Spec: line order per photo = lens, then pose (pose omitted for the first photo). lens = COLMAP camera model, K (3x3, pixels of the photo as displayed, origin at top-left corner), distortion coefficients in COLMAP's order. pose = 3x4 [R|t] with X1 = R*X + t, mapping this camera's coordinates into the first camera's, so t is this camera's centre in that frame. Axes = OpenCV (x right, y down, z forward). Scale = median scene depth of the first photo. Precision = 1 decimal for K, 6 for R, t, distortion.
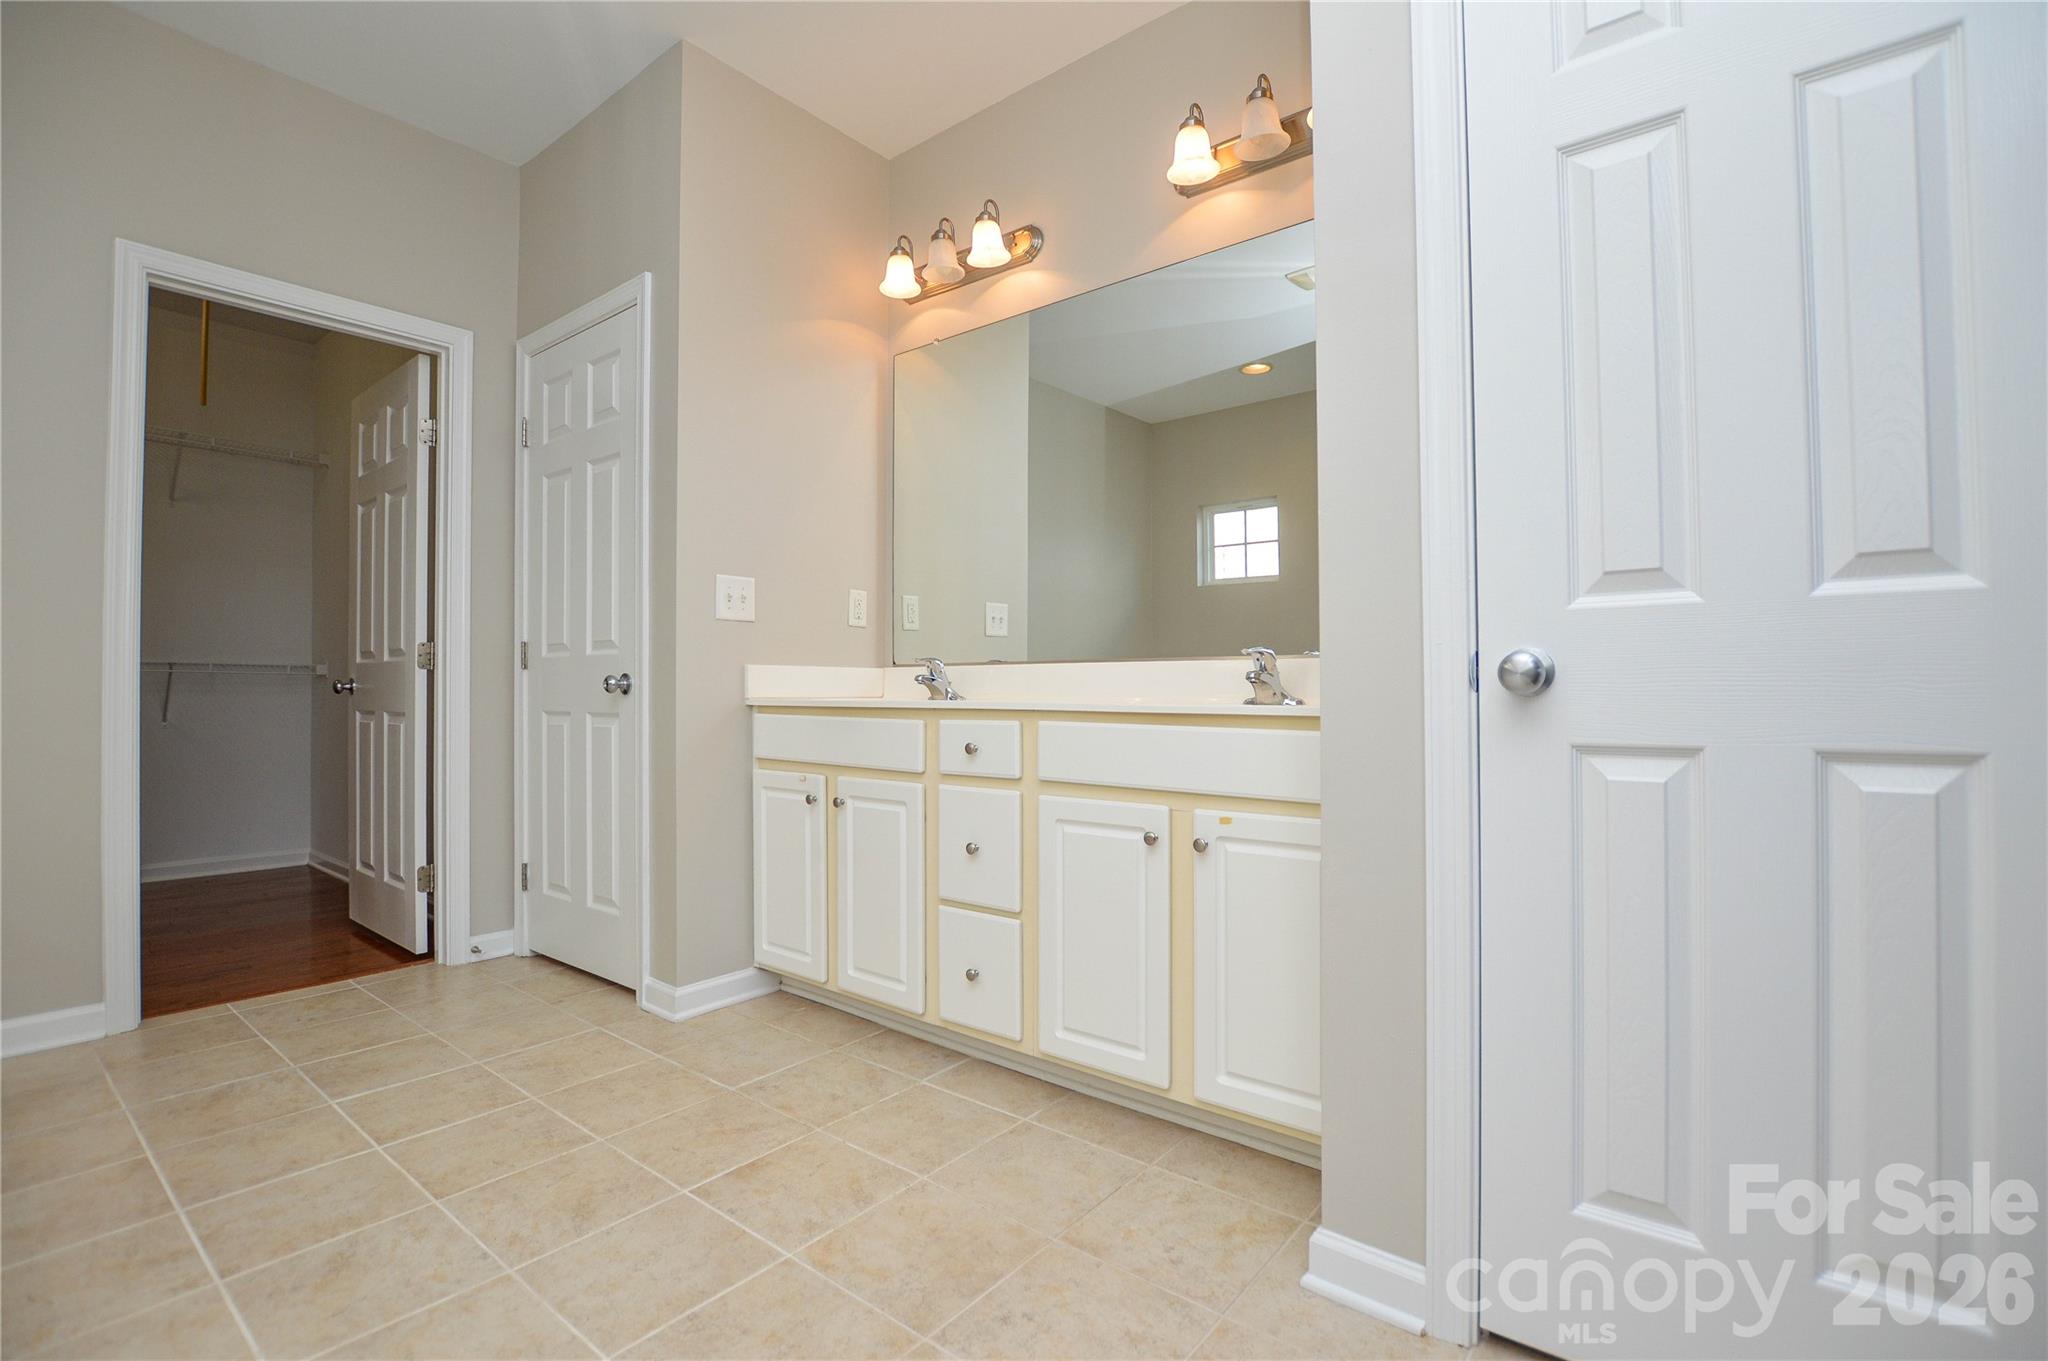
lens RADIAL K [[923.9, 0, 1011.9], [0, 923.9, 678.3], [0, 0, 1]] dist [-0.031191, 0.001901]
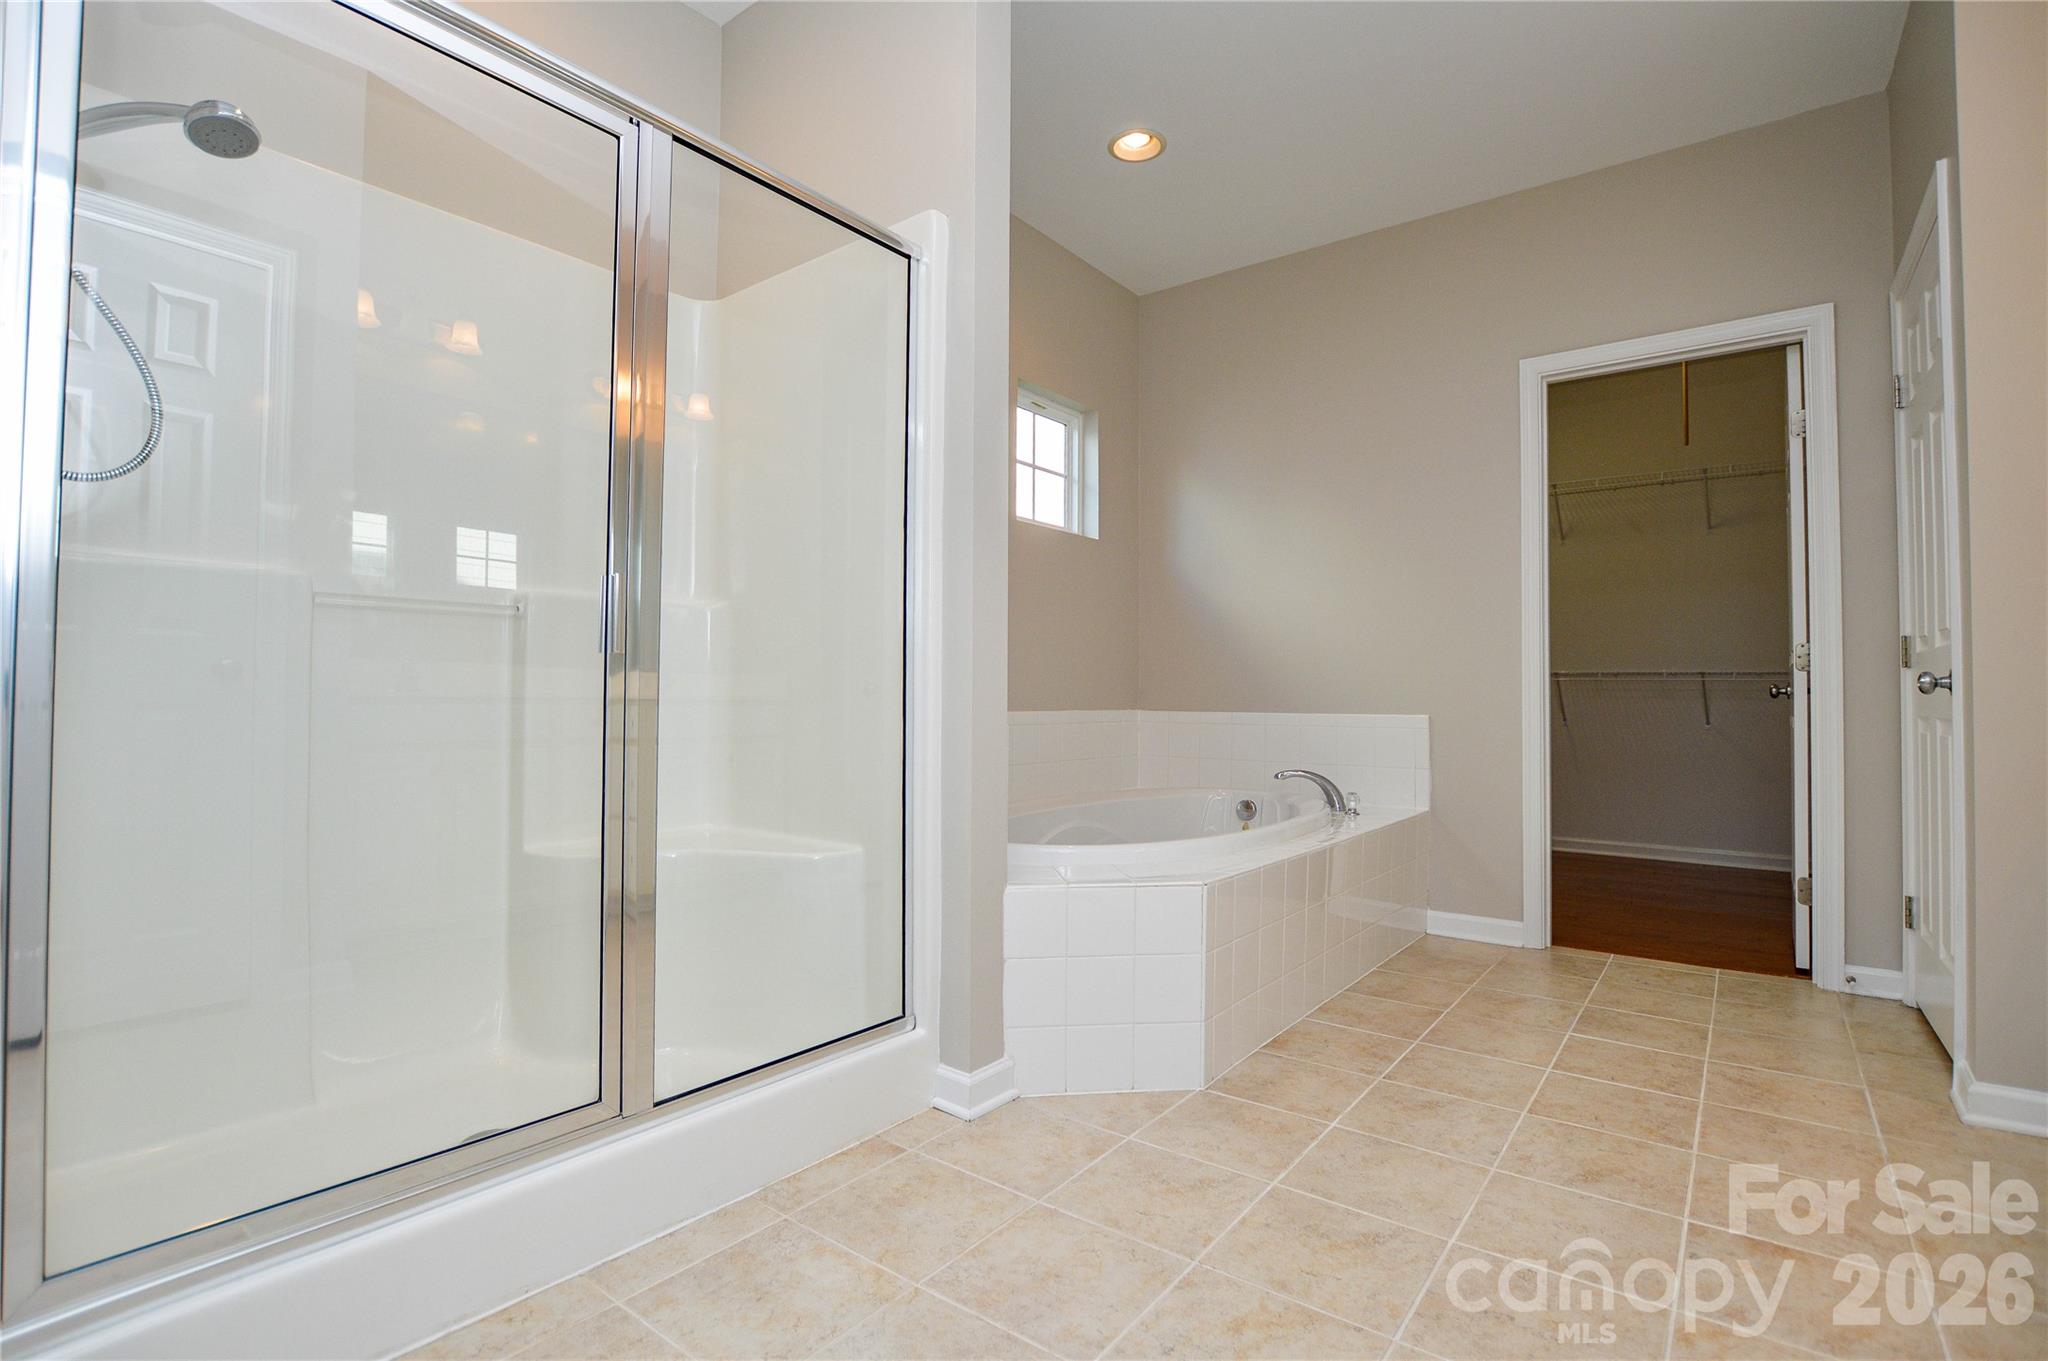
lens RADIAL K [[923.9, 0, 1010.7], [0, 923.9, 686.4], [0, 0, 1]] dist [-0.031191, 0.001901]
pose [[0.018371, -0.012989, -0.999747, 0.375952], [0.008880, 0.999878, -0.012828, 0.013366], [0.999792, -0.008642, 0.018485, 0.197141]]
